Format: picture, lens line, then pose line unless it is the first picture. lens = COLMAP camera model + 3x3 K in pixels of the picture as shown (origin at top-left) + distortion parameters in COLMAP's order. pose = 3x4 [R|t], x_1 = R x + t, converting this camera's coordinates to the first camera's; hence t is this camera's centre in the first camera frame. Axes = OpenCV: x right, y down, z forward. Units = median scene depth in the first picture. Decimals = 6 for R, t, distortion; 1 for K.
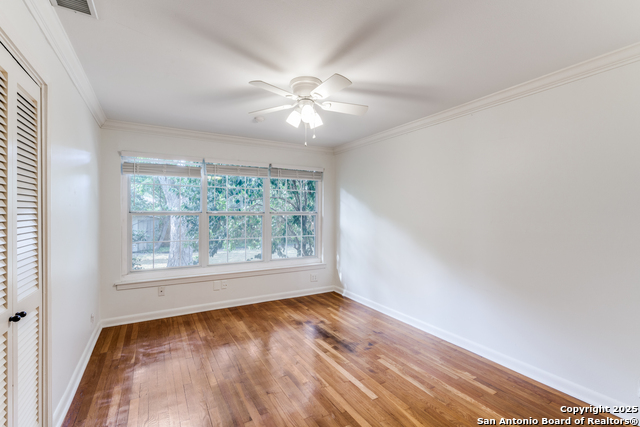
lens RADIAL K [[290.3, 0, 321.4], [0, 290.3, 216.1], [0, 0, 1]] dist [0.000074, 0.000168]
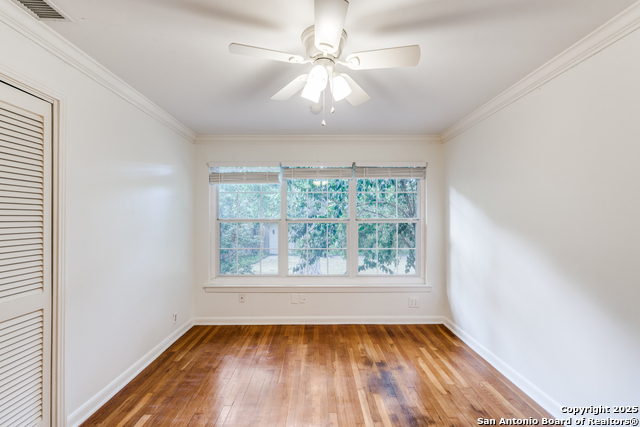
lens RADIAL K [[292.6, 0, 320.9], [0, 292.6, 217.9], [0, 0, 1]] dist [-0.001150, 0.000189]
pose [[0.871241, -0.005045, -0.490829, 0.181328], [-0.003835, 0.999847, -0.017084, -0.002260], [0.490840, 0.016767, 0.871088, 0.235290]]
